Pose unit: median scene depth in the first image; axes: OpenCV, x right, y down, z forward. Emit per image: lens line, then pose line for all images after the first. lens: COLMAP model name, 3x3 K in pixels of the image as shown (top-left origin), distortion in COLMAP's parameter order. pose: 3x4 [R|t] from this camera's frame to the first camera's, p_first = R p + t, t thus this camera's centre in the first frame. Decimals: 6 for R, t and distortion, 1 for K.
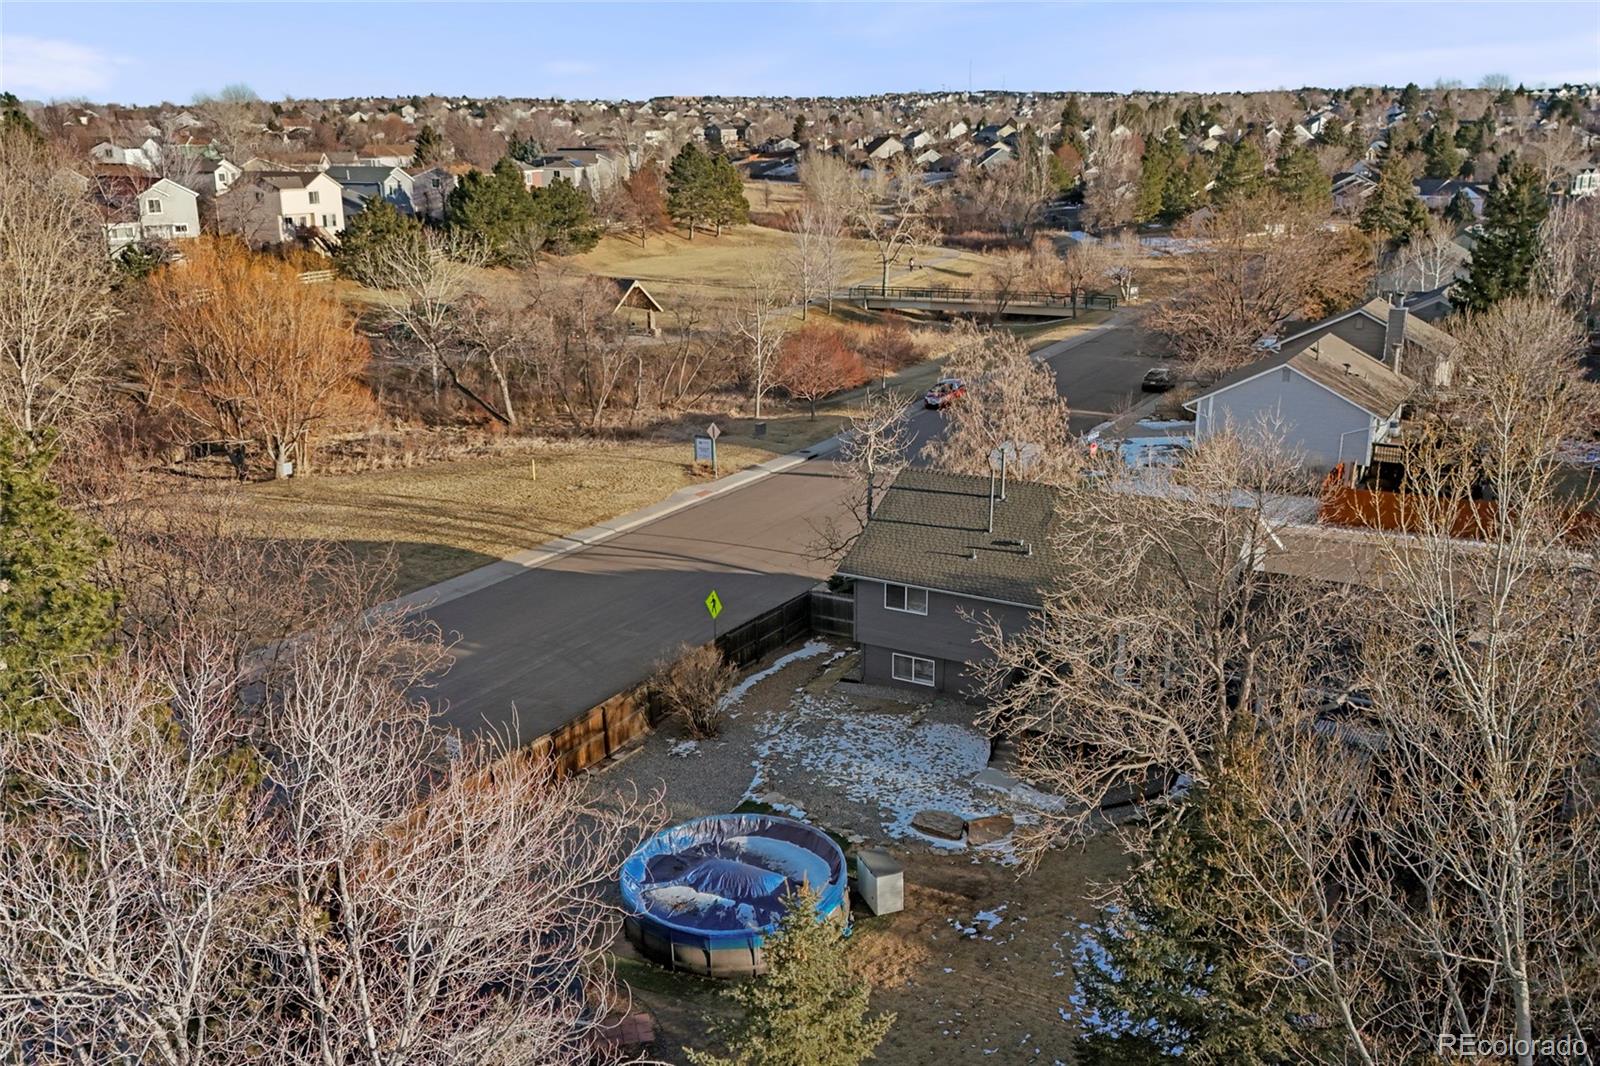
lens RADIAL K [[1365.6, 0, 800.0], [0, 1365.6, 533.0], [0, 0, 1]] dist [0.164239, -0.343022]
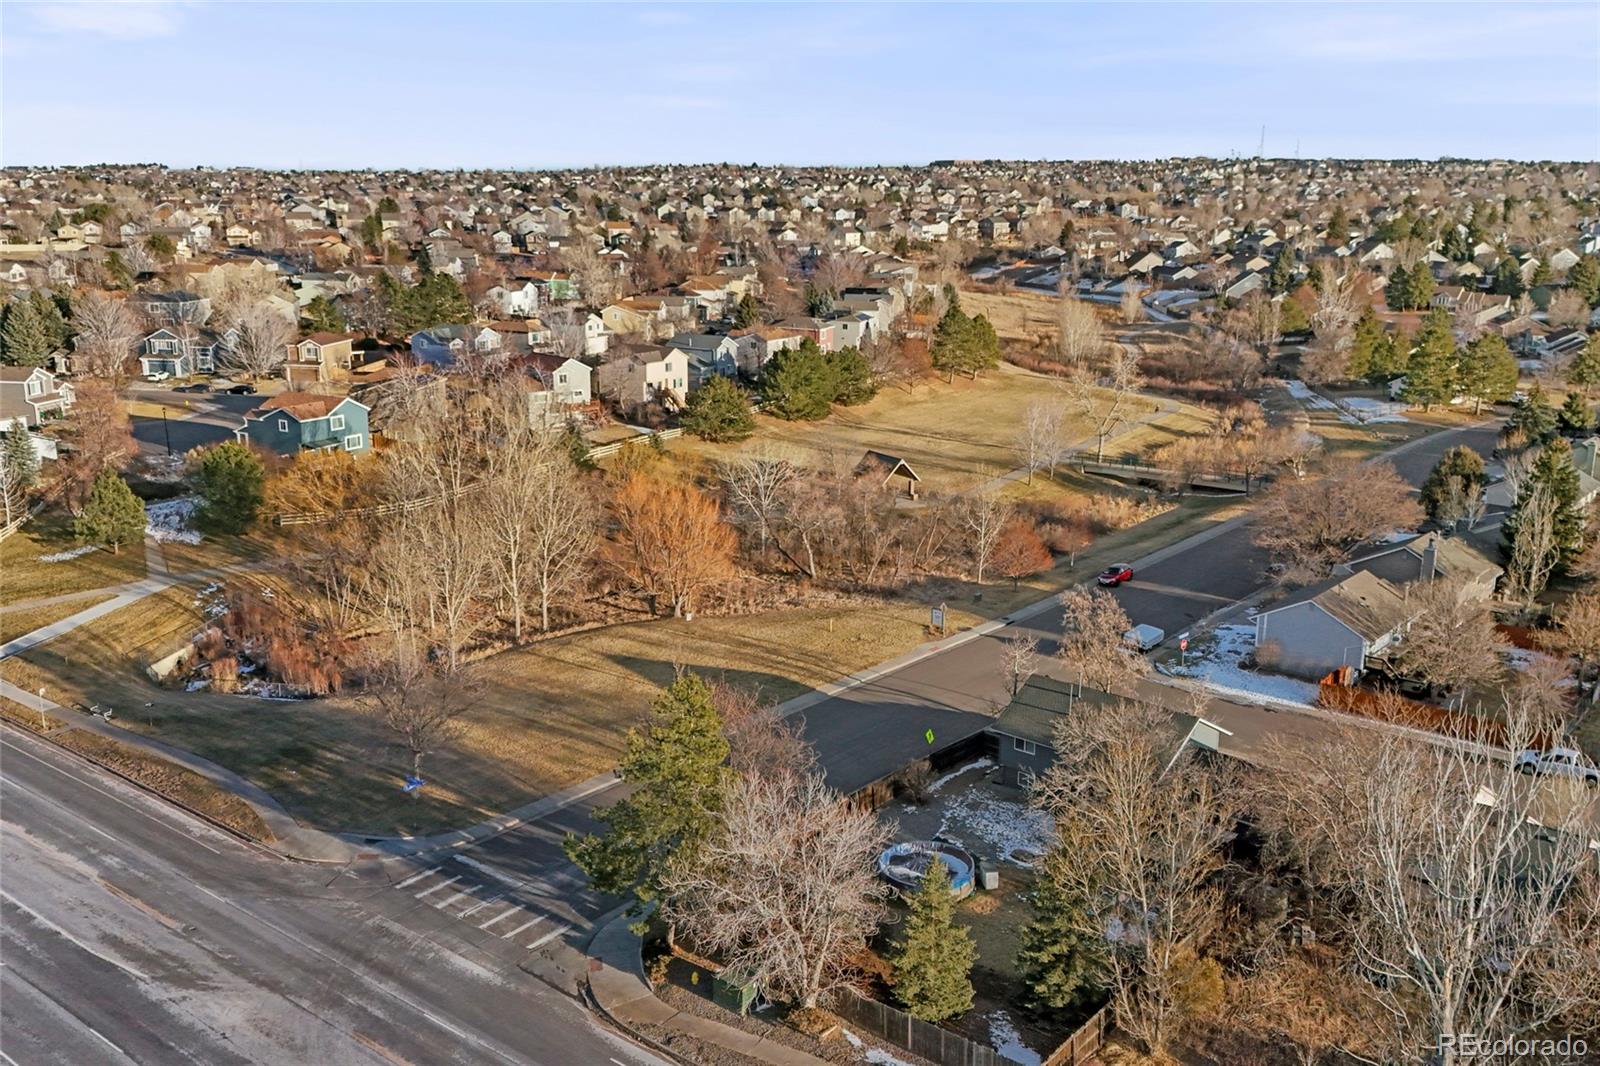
lens RADIAL K [[1365.6, 0, 800.0], [0, 1365.6, 533.0], [0, 0, 1]] dist [0.164239, -0.343022]
pose [[0.981173, 0.055019, -0.185128, 0.048124], [-0.062586, 0.997416, -0.035275, -0.074195], [0.182709, 0.046197, 0.982081, -0.459255]]
